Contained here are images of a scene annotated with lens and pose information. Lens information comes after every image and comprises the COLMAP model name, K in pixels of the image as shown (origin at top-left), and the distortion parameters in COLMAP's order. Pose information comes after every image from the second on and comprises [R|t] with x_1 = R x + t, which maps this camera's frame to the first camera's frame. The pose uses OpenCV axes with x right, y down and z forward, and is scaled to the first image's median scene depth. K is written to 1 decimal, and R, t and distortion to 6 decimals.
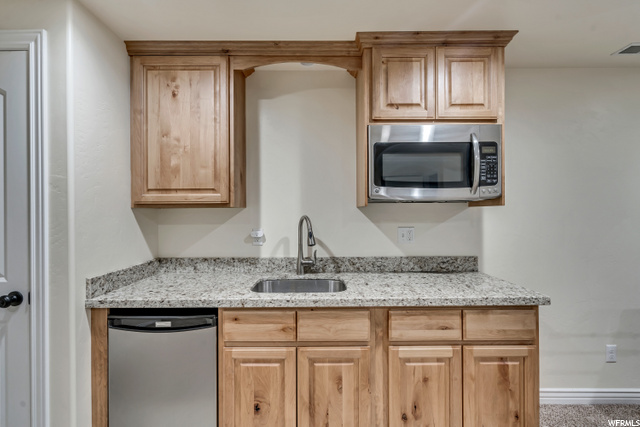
lens RADIAL K [[291.2, 0, 318.8], [0, 291.2, 211.3], [0, 0, 1]] dist [-0.001607, 0.000331]
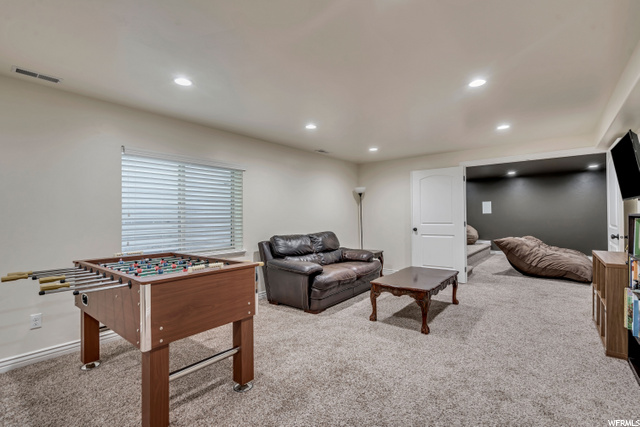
lens RADIAL K [[291.2, 0, 318.8], [0, 291.2, 211.3], [0, 0, 1]] dist [-0.001607, 0.000331]
pose [[0.623440, 0.011069, 0.781793, 1.121596], [-0.000942, 0.999910, -0.013406, 0.068194], [-0.781870, 0.007622, 0.623394, -0.966504]]
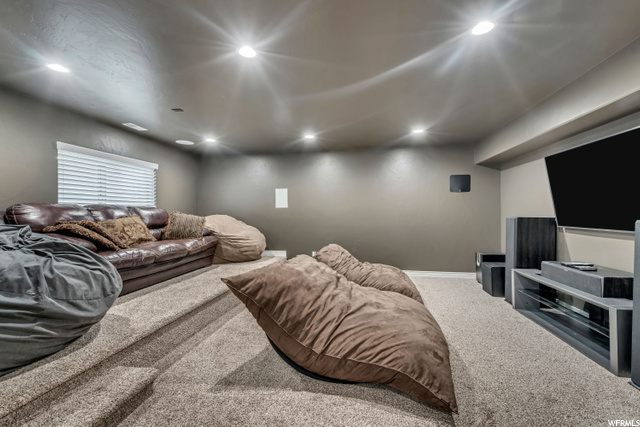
lens RADIAL K [[291.2, 0, 318.8], [0, 291.2, 211.3], [0, 0, 1]] dist [-0.001607, 0.000331]
pose [[0.154694, 0.006765, 0.987939, 4.615622], [-0.002458, 0.999976, -0.006462, 0.104743], [-0.987959, -0.001429, 0.154707, -0.990808]]
